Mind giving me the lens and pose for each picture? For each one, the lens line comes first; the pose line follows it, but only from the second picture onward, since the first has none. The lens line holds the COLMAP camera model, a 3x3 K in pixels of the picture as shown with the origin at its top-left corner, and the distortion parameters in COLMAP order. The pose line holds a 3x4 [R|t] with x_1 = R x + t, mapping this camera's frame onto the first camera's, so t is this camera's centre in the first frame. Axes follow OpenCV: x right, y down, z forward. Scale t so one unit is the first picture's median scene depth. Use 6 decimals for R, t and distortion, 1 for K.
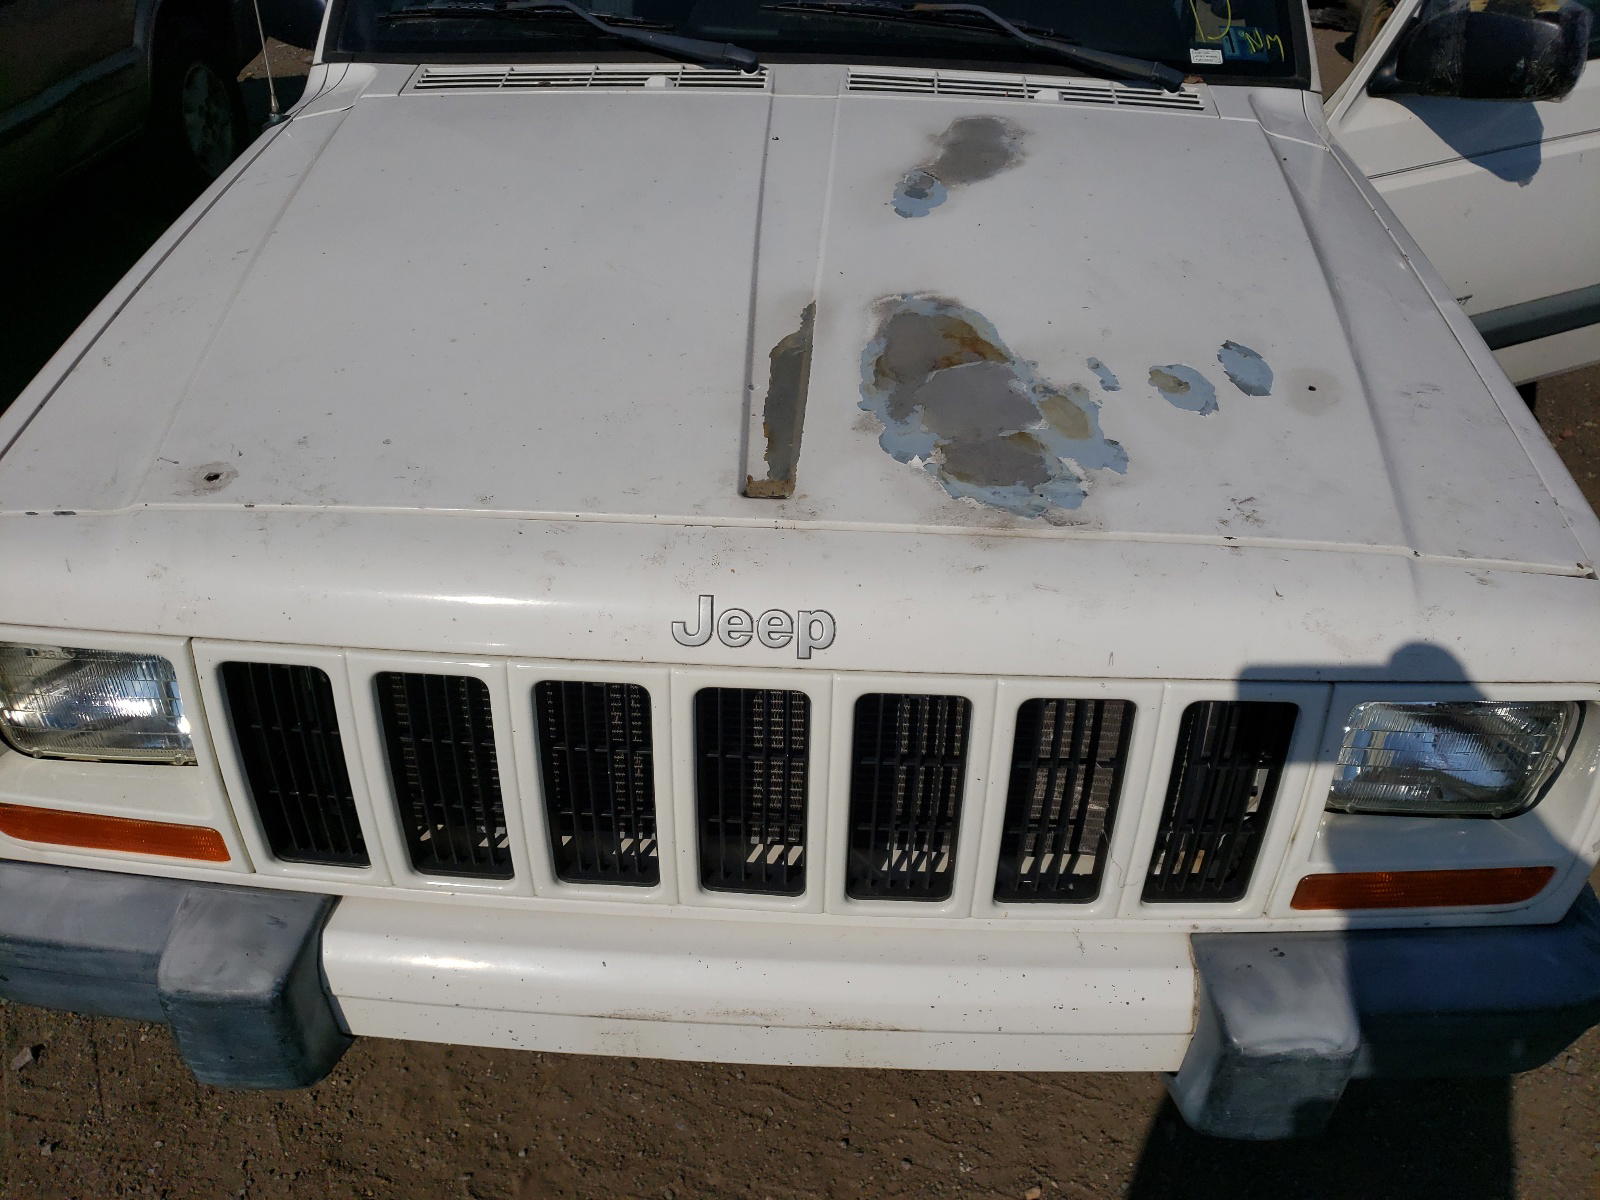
lens RADIAL K [[1190.7, 0, 800.0], [0, 1190.7, 600.0], [0, 0, 1]] dist [-0.036663, 0.058922]
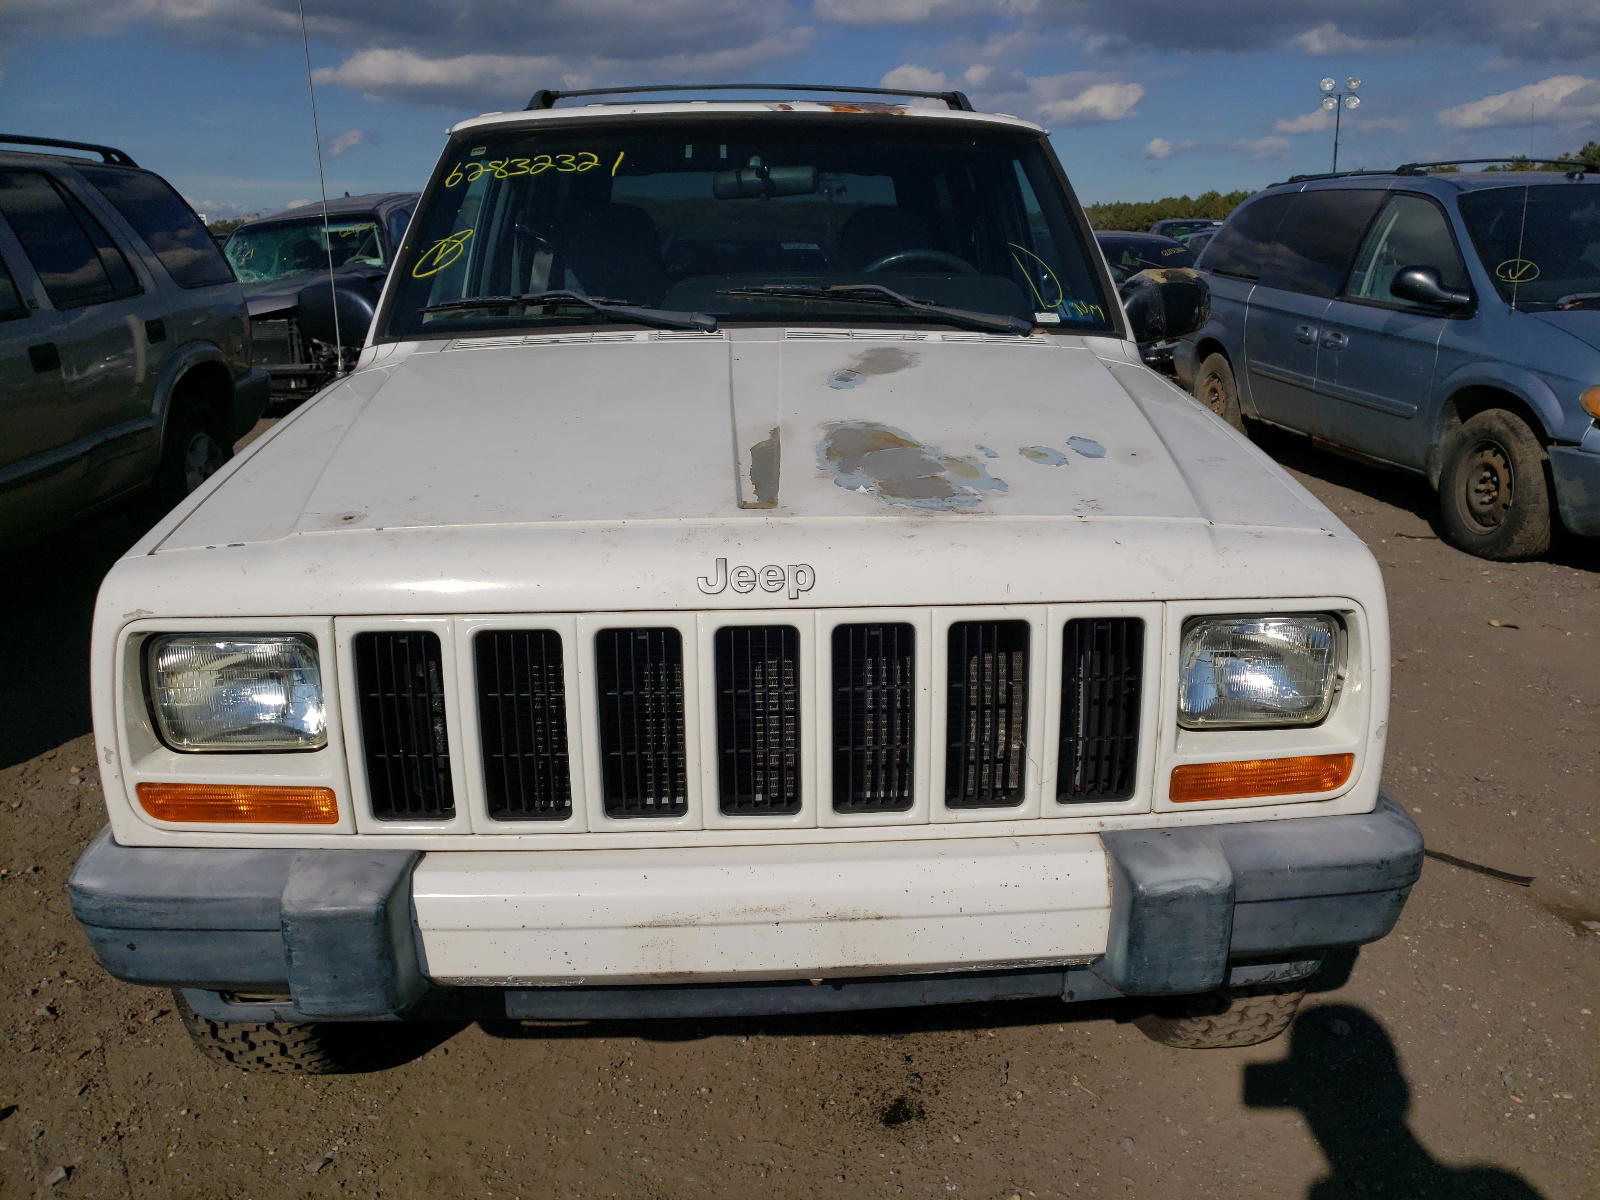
lens RADIAL K [[1186.0, 0, 818.9], [0, 1186.0, 651.9], [0, 0, 1]] dist [0.005989, 0.000817]
pose [[0.995699, -0.046521, 0.080117, -0.070717], [0.067352, 0.957283, -0.281200, 0.438247], [-0.063613, 0.285386, 0.956299, -0.278380]]
